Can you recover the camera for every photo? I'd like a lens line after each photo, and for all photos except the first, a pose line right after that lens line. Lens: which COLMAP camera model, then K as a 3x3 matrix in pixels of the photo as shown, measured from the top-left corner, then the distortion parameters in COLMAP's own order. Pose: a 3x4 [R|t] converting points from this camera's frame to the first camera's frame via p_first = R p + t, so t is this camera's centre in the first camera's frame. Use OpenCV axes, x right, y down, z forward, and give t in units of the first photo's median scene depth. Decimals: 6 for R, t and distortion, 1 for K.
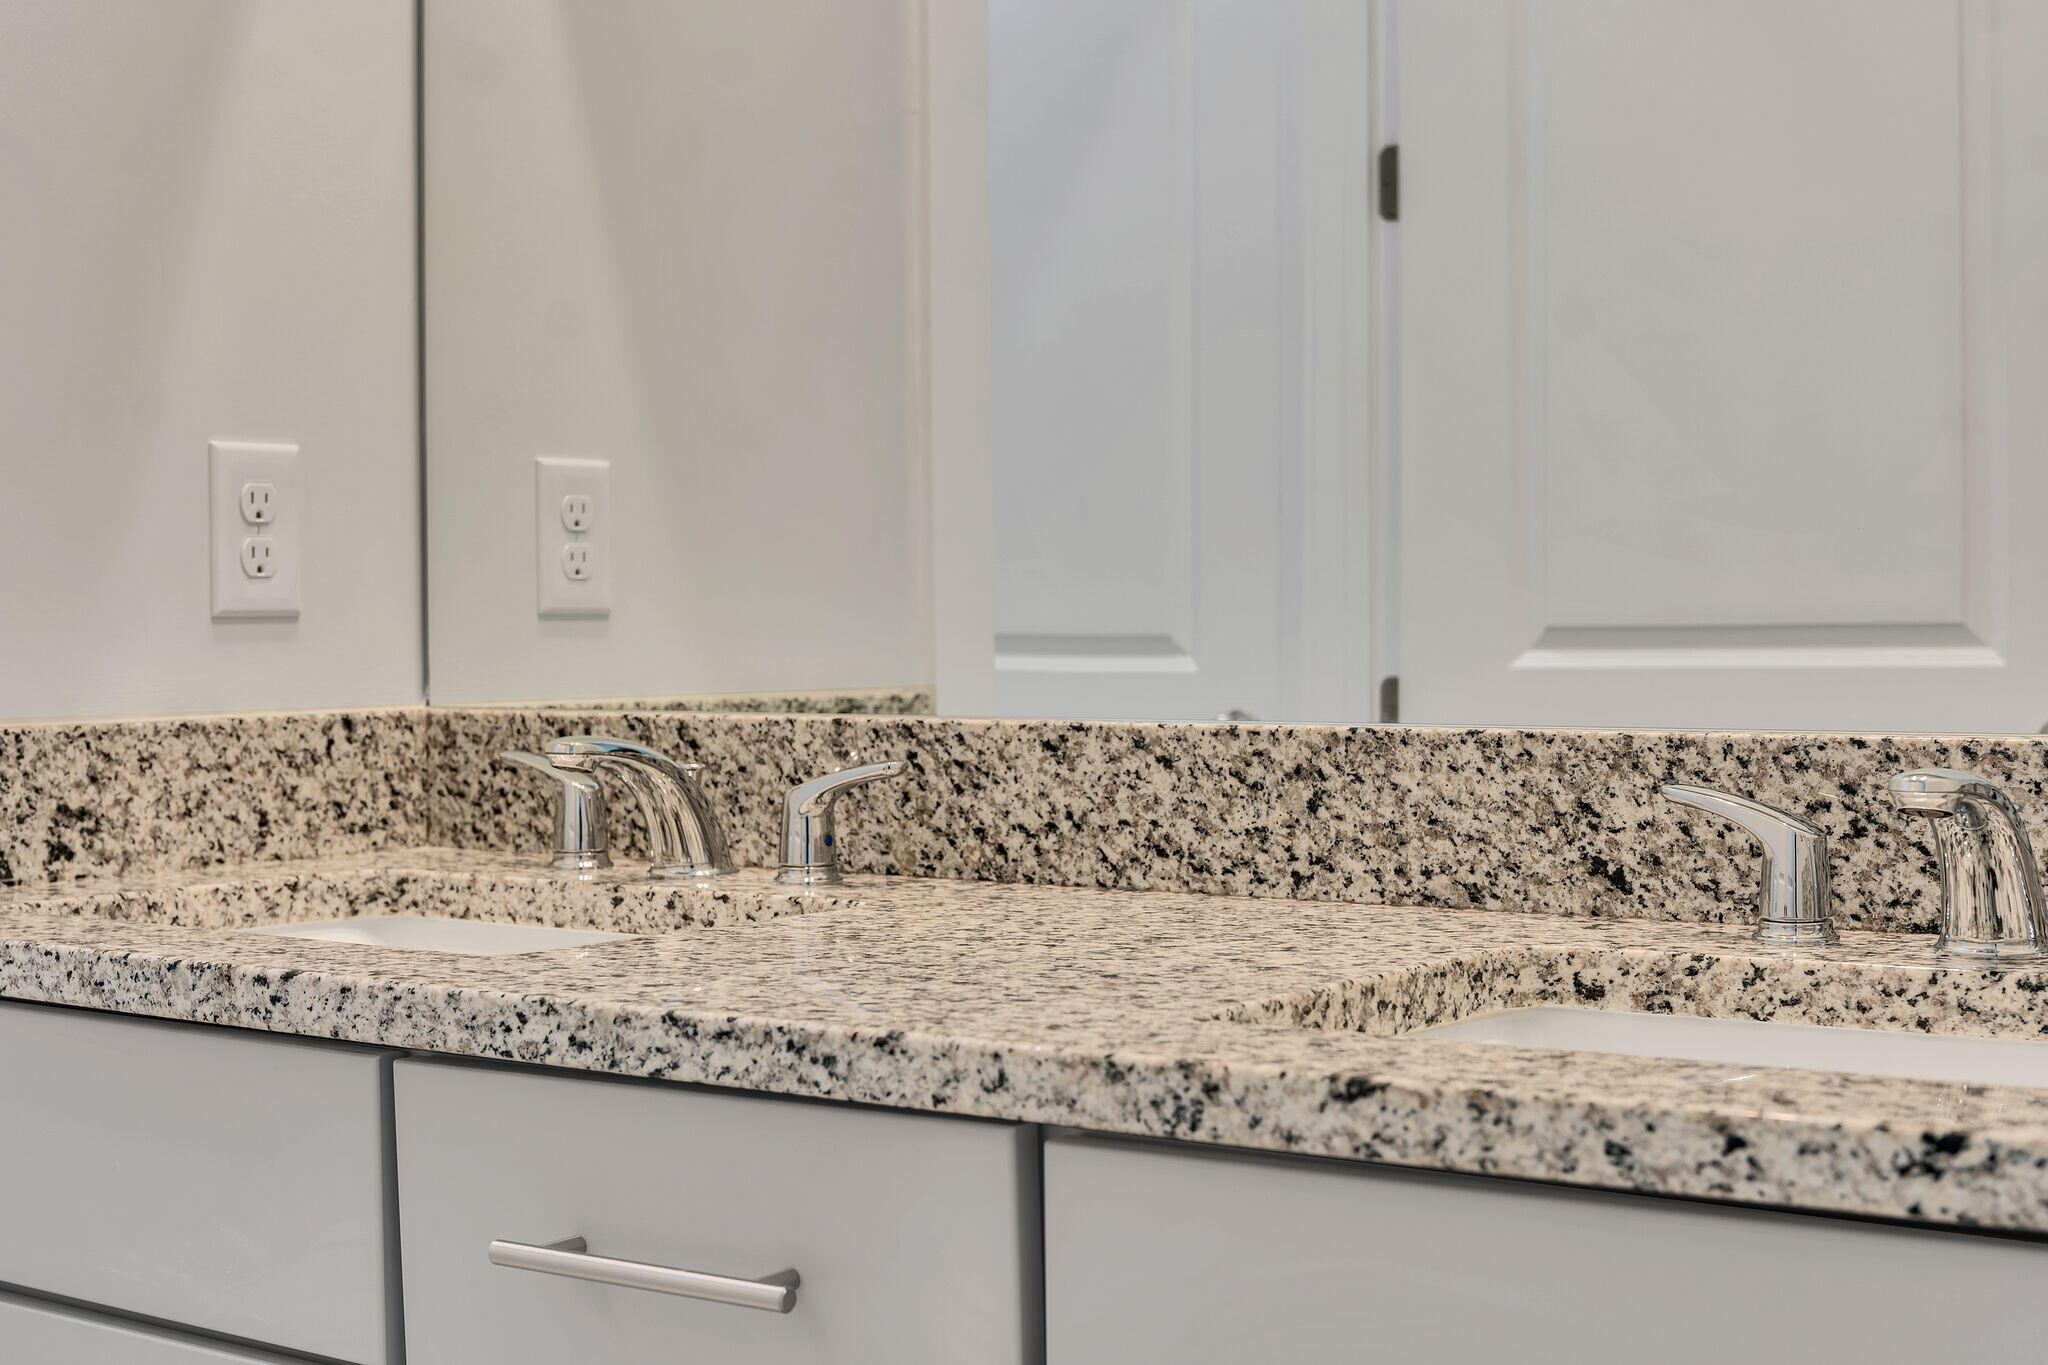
lens RADIAL K [[3023.7, 0, 1024.0], [0, 3023.7, 682.5], [0, 0, 1]] dist [-0.096191, -0.131481]
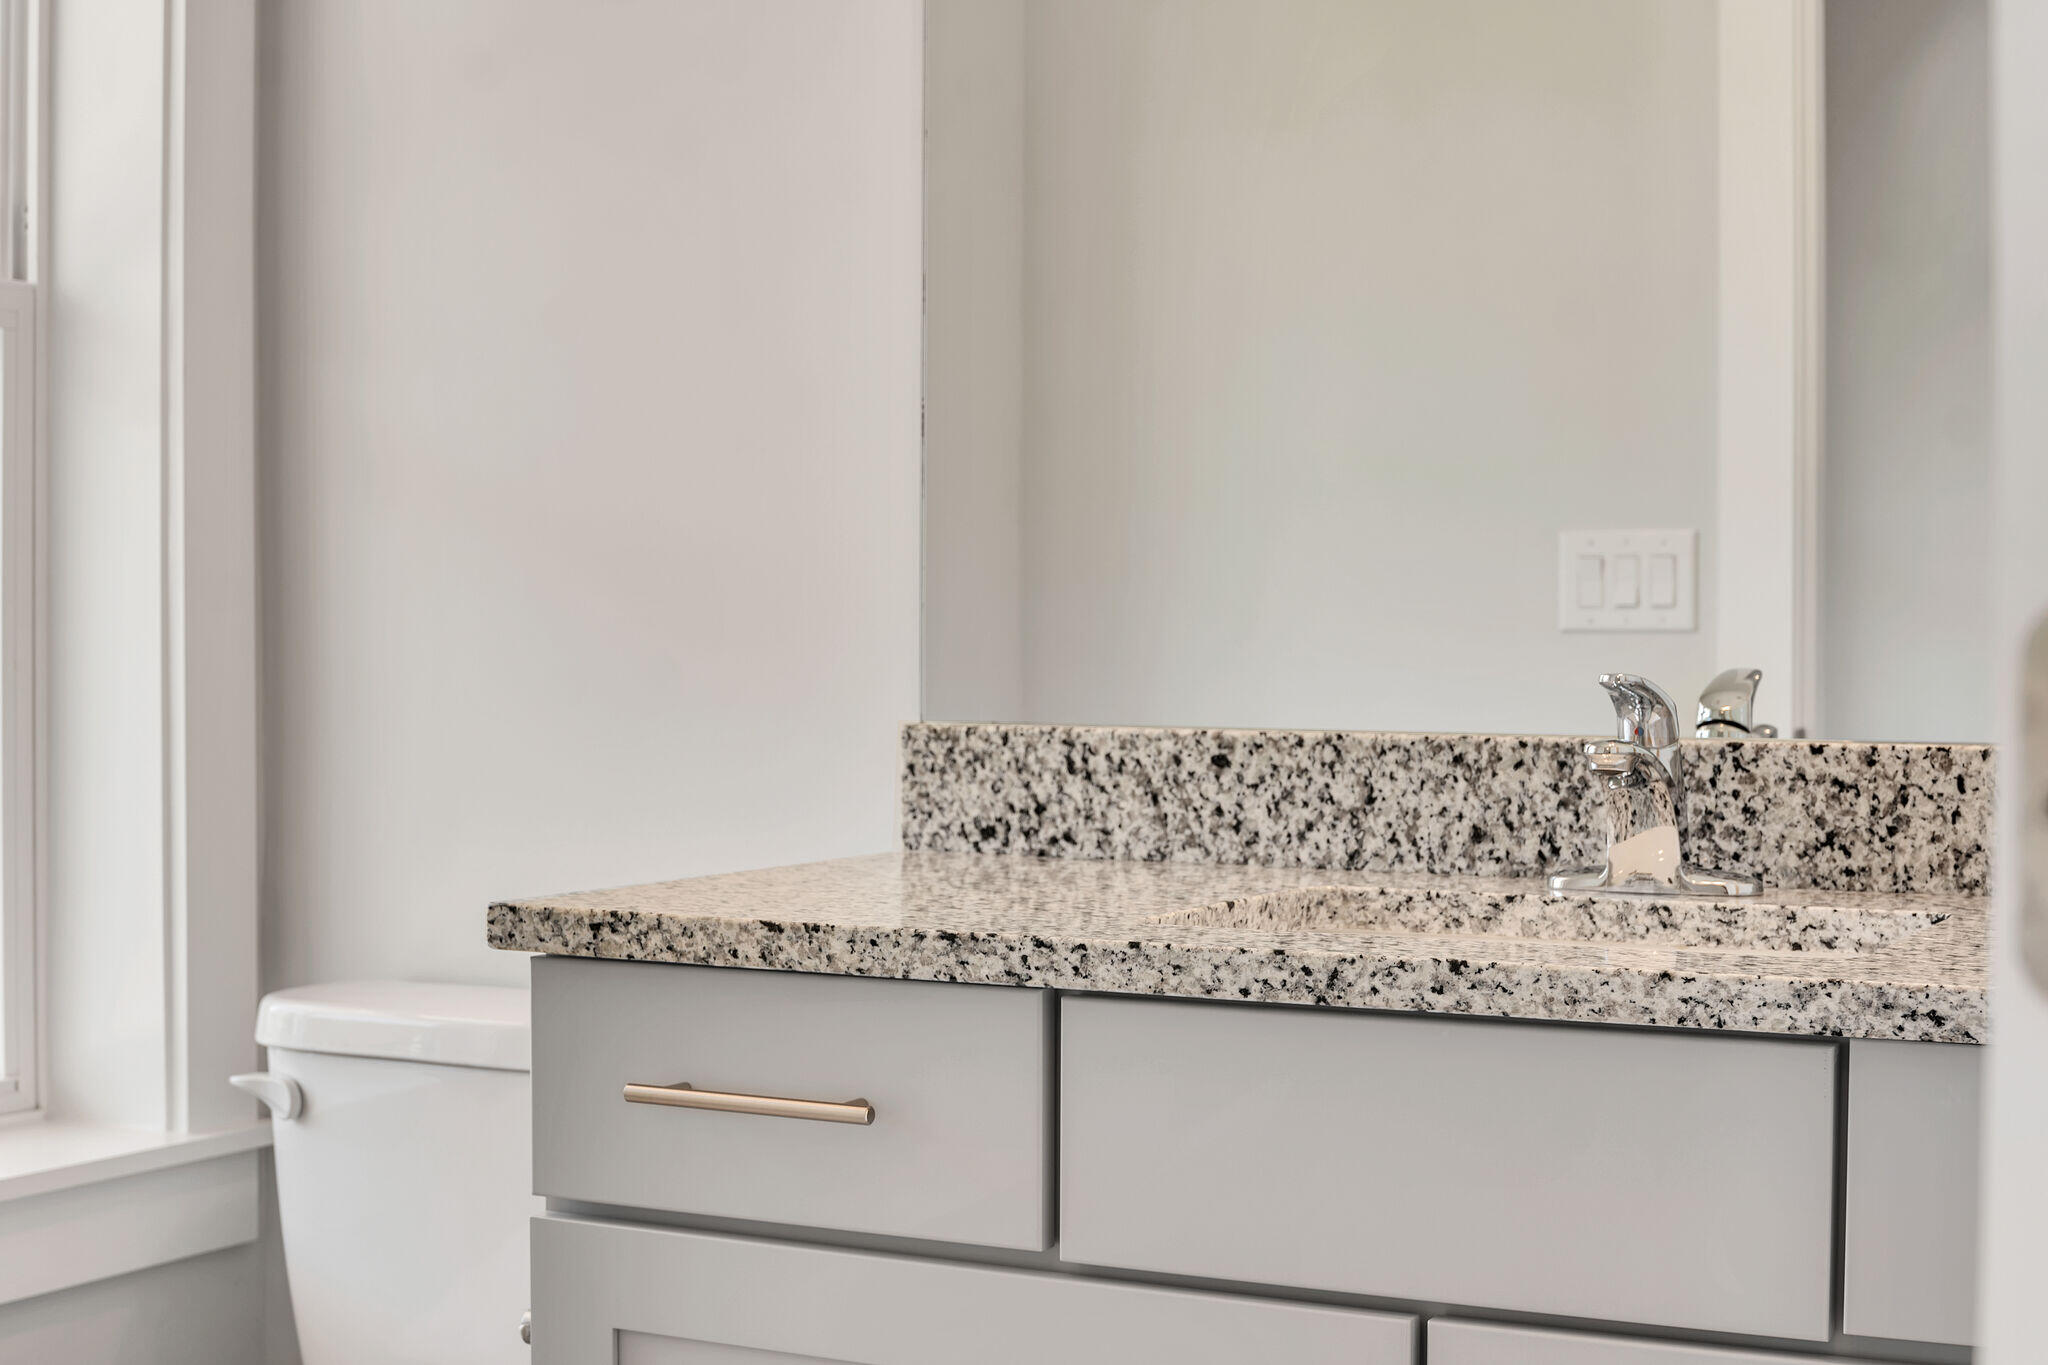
lens RADIAL K [[1649.7, 0, 1024.0], [0, 1649.7, 682.5], [0, 0, 1]] dist [-0.001822, -0.000766]
pose [[0.946032, 0.004414, 0.324043, -0.178230], [-0.001492, 0.999956, -0.009267, -0.002139], [-0.324069, 0.008283, 0.945997, 0.126060]]
